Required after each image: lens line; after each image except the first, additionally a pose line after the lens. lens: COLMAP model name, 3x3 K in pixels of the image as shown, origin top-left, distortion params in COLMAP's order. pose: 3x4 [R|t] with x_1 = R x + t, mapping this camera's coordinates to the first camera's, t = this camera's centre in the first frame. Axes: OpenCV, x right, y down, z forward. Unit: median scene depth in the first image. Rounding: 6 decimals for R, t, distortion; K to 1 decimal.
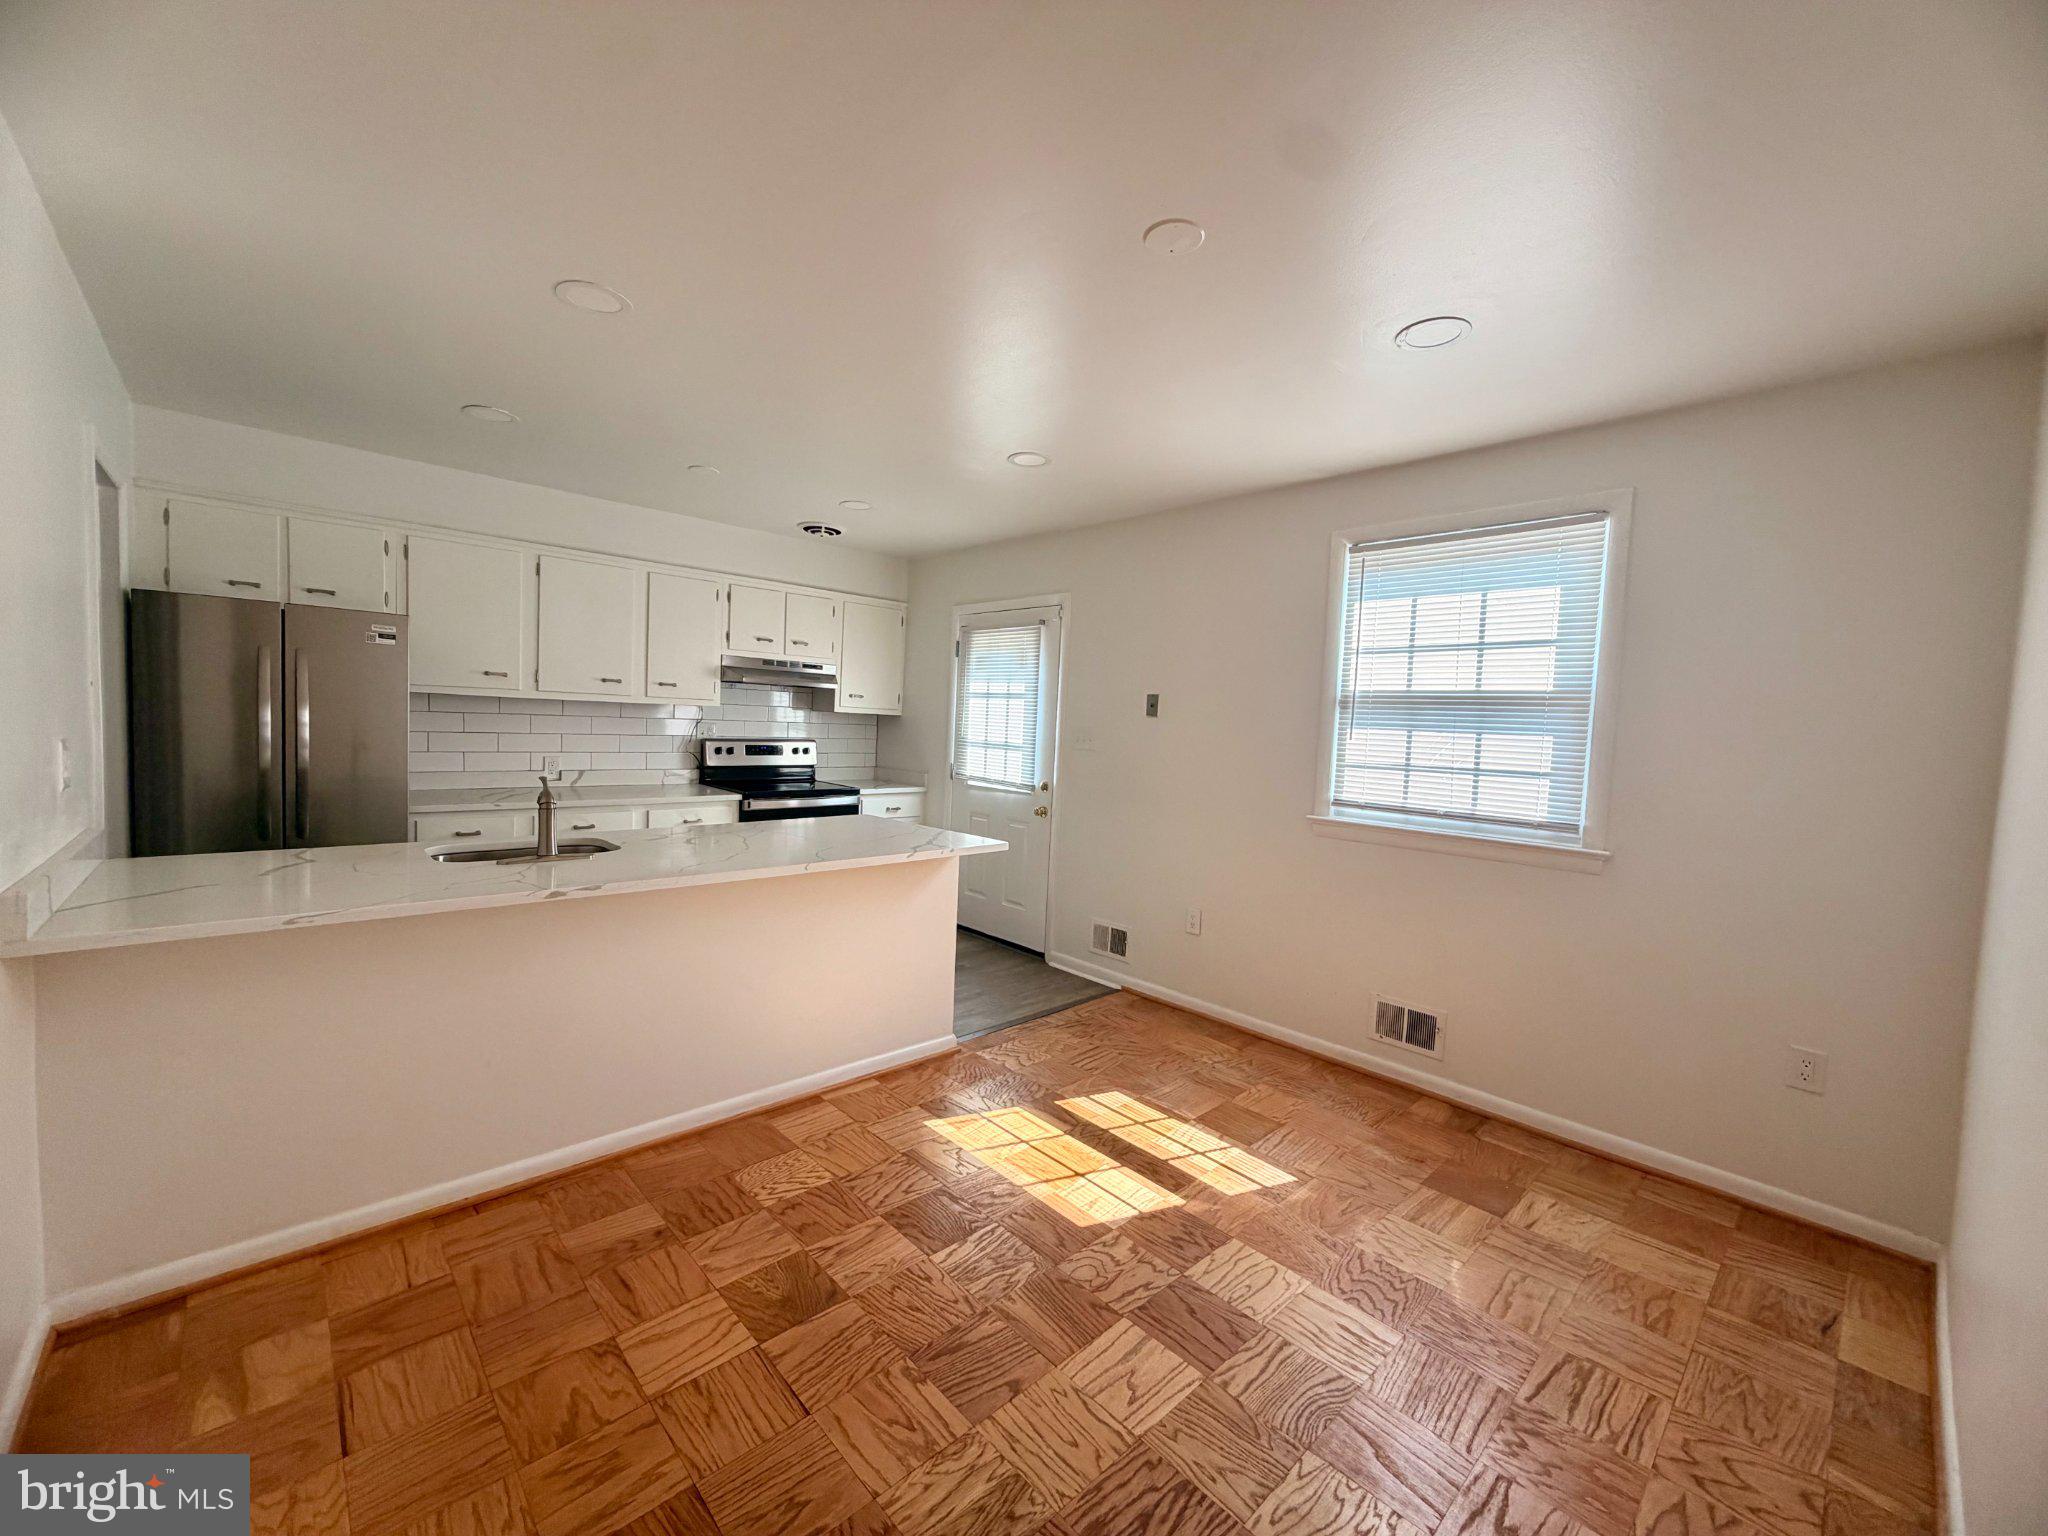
lens RADIAL K [[818.4, 0, 1019.9], [0, 818.4, 765.0], [0, 0, 1]] dist [0.000265, 0.000014]
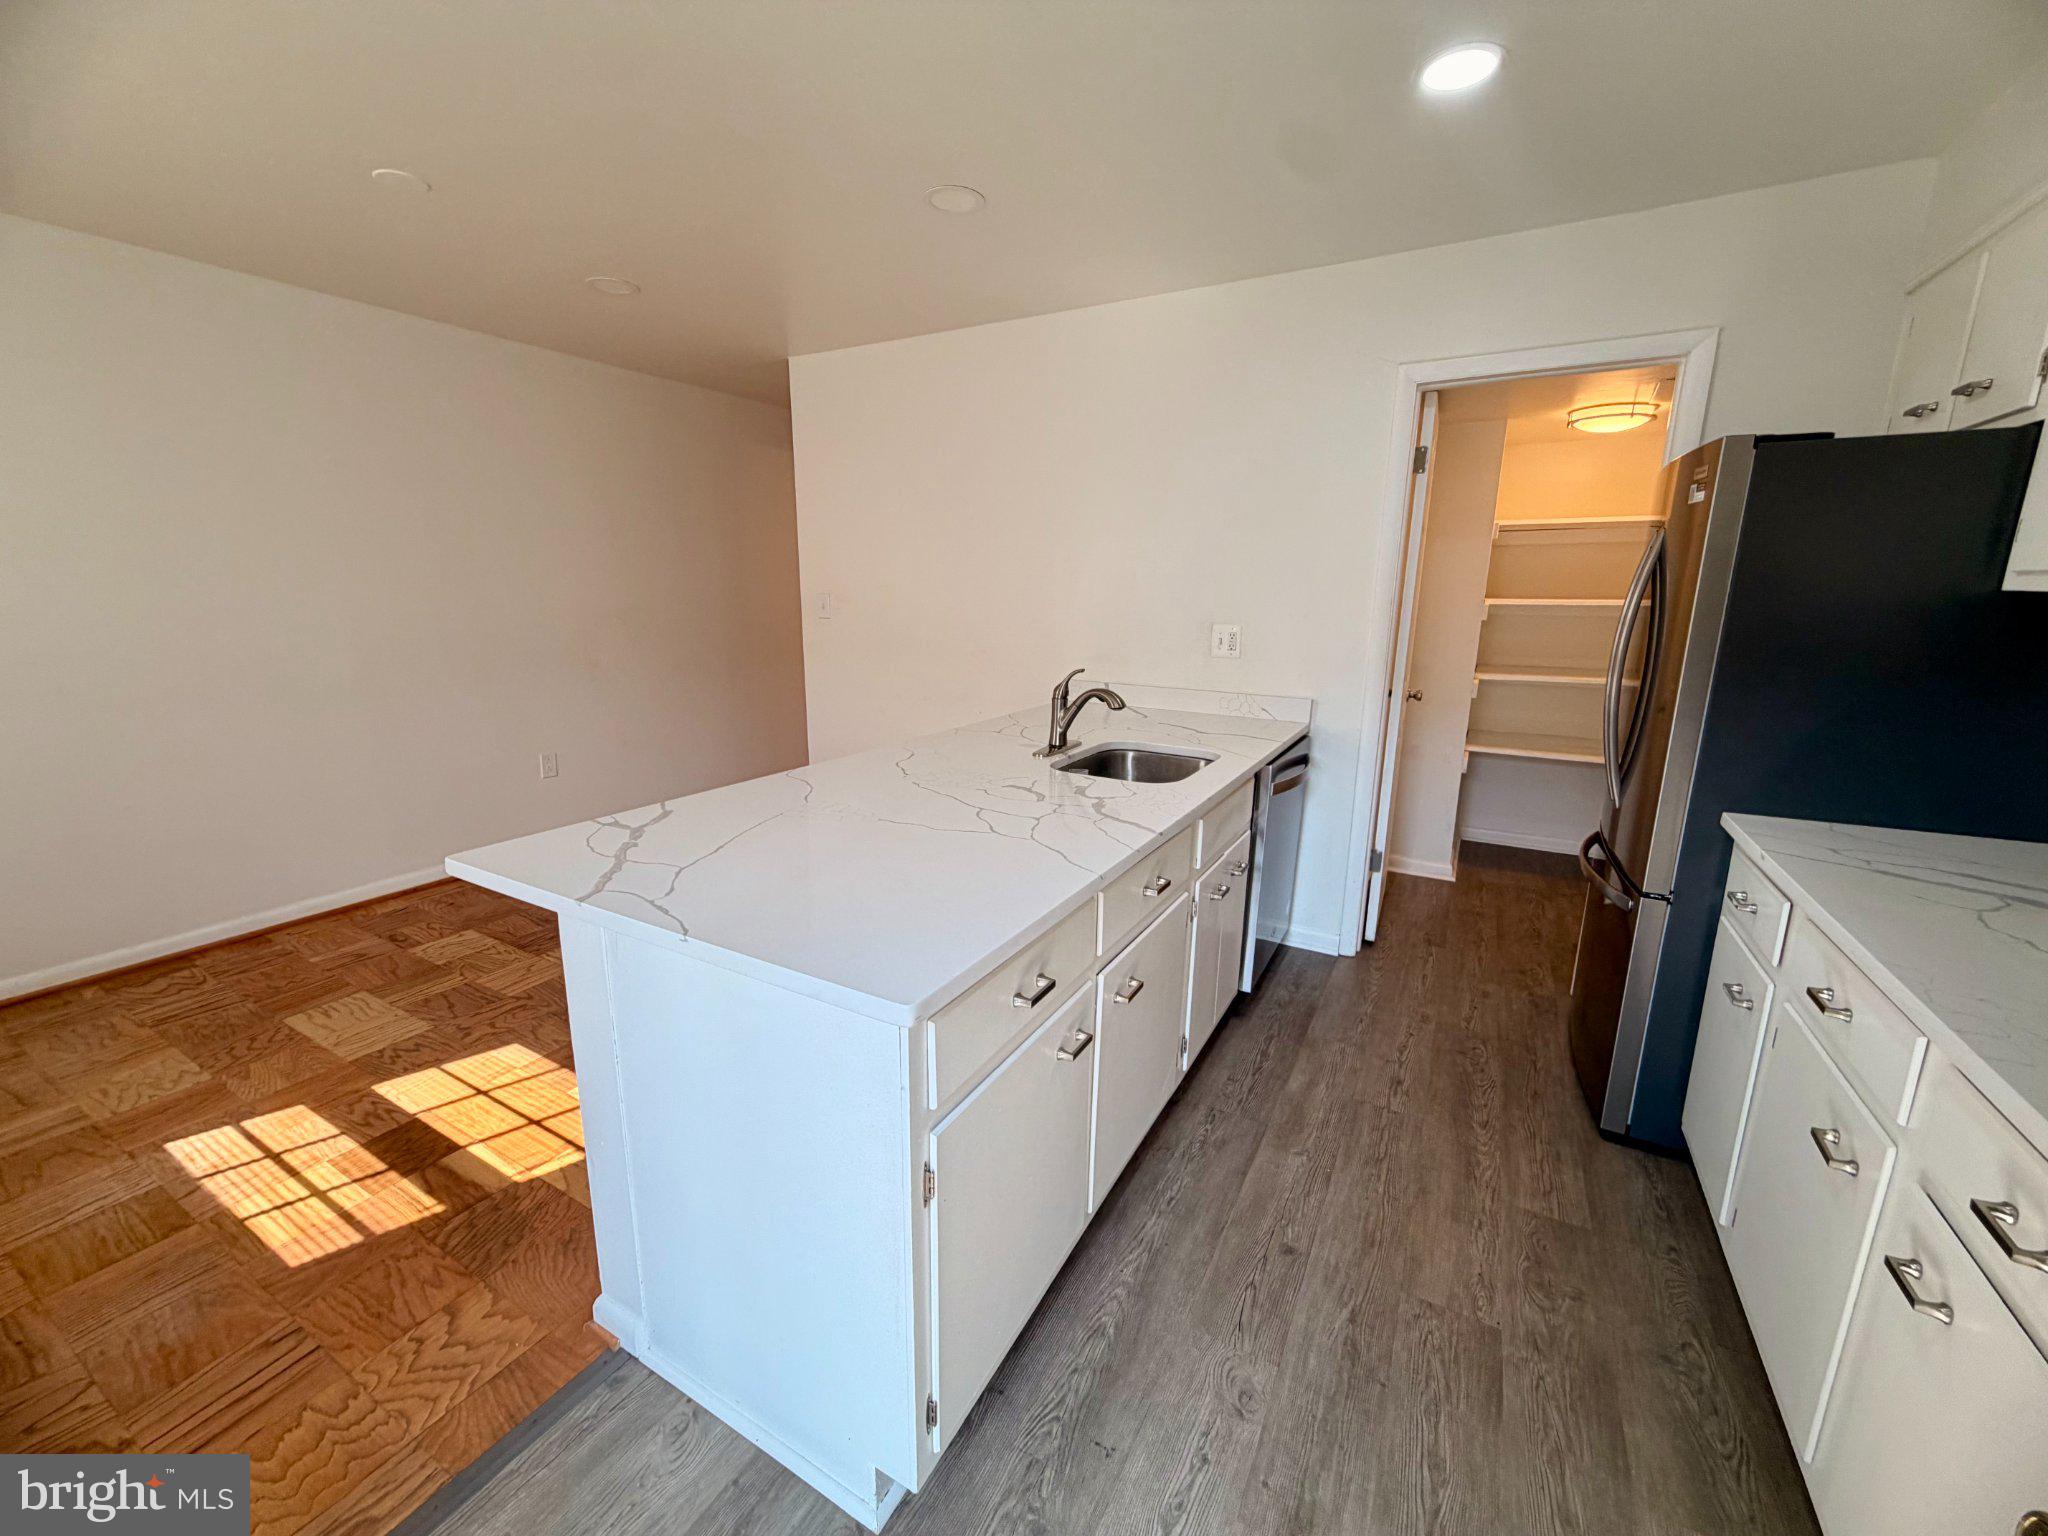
lens RADIAL K [[818.4, 0, 1019.9], [0, 818.4, 765.0], [0, 0, 1]] dist [0.000265, 0.000014]
pose [[-0.952733, 0.013590, -0.303505, -0.299718], [-0.067919, 0.964187, 0.256378, -0.155418], [0.296120, 0.264874, -0.917690, 2.486293]]
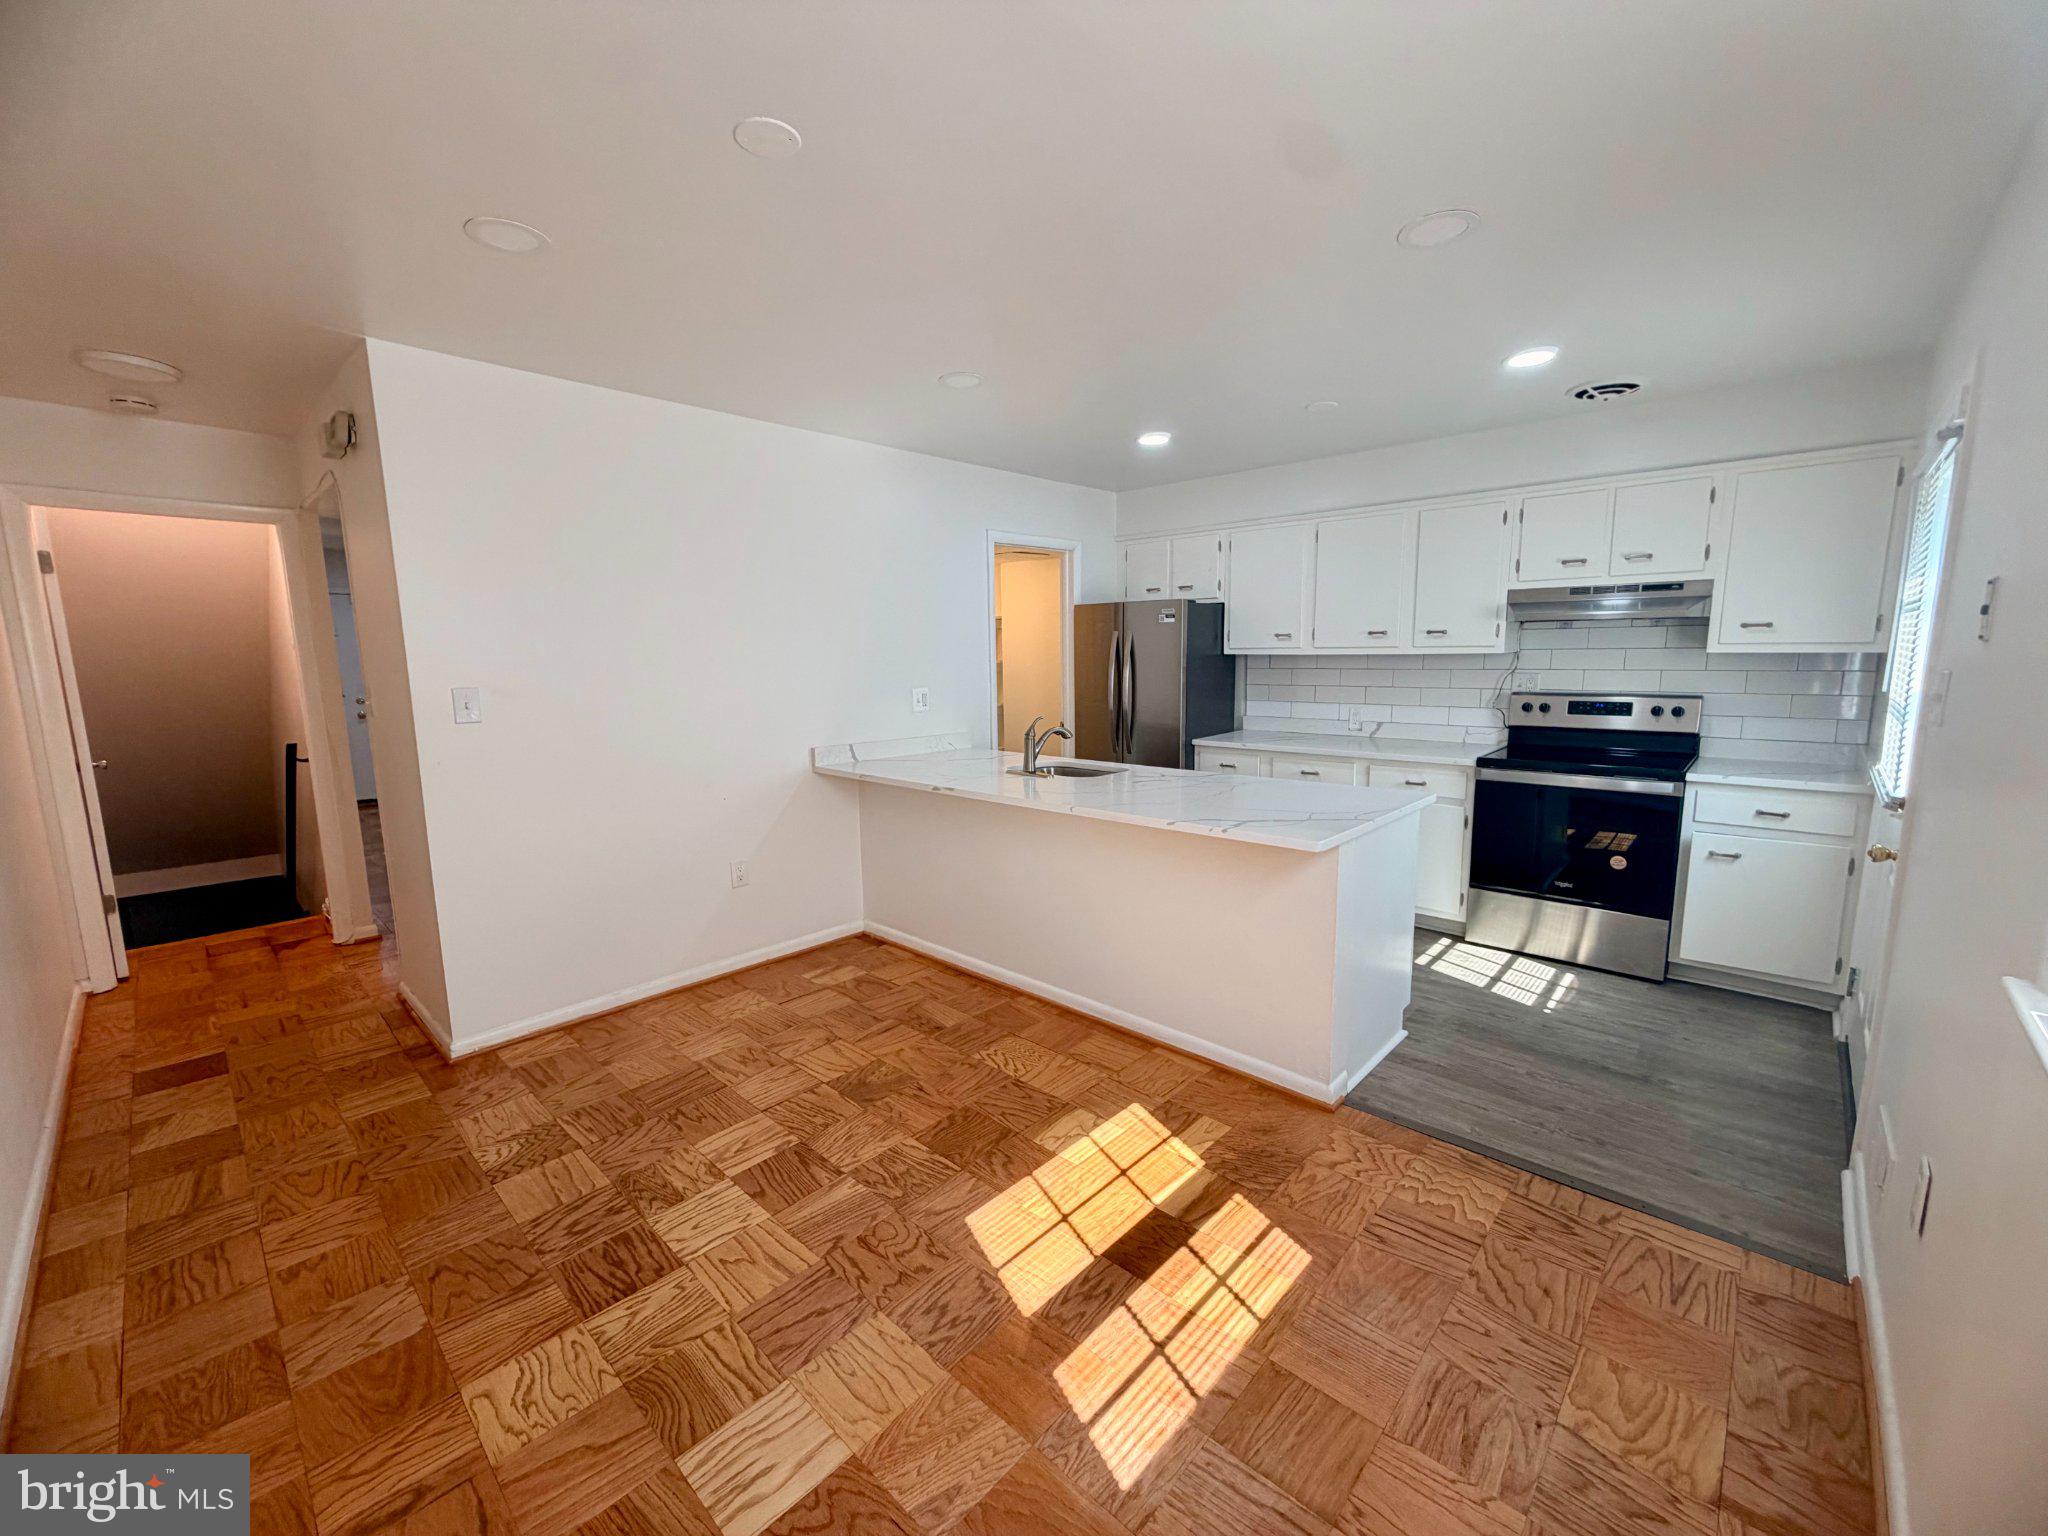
lens RADIAL K [[818.4, 0, 1019.9], [0, 818.4, 765.0], [0, 0, 1]] dist [0.000265, 0.000014]
pose [[0.062780, 0.095548, -0.993443, 1.096139], [-0.038693, 0.994891, 0.093243, -0.043896], [0.997277, 0.032585, 0.066157, 1.156080]]
